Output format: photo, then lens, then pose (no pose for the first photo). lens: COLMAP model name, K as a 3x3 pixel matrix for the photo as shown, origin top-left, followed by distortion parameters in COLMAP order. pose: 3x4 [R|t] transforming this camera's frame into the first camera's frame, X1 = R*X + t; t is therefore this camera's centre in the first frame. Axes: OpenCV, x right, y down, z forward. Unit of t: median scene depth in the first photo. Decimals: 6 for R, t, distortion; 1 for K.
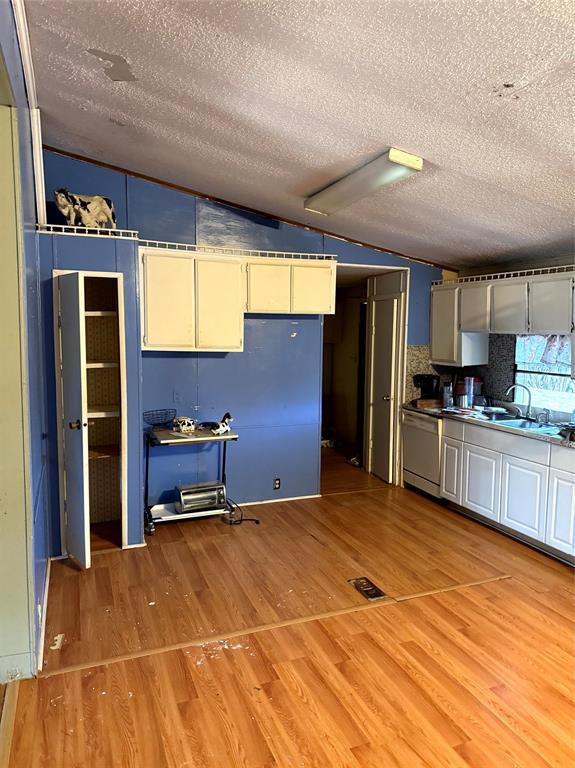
lens RADIAL K [[556.8, 0, 280.8], [0, 556.8, 397.4], [0, 0, 1]] dist [0.097849, -0.104553]
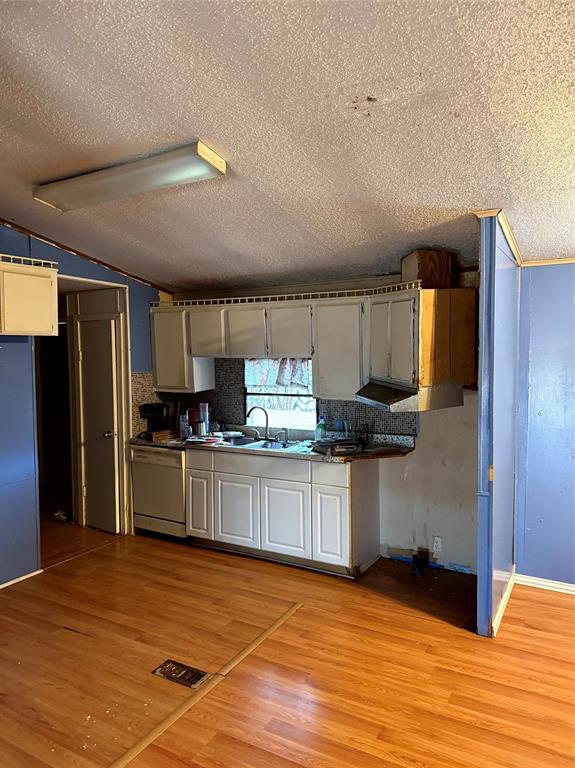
lens RADIAL K [[556.8, 0, 289.4], [0, 556.8, 386.4], [0, 0, 1]] dist [0.097849, -0.104553]
pose [[0.775183, -0.048954, 0.629838, -0.175969], [0.091896, 0.995126, -0.035756, -0.020008], [-0.625018, 0.085597, 0.775903, 0.196147]]
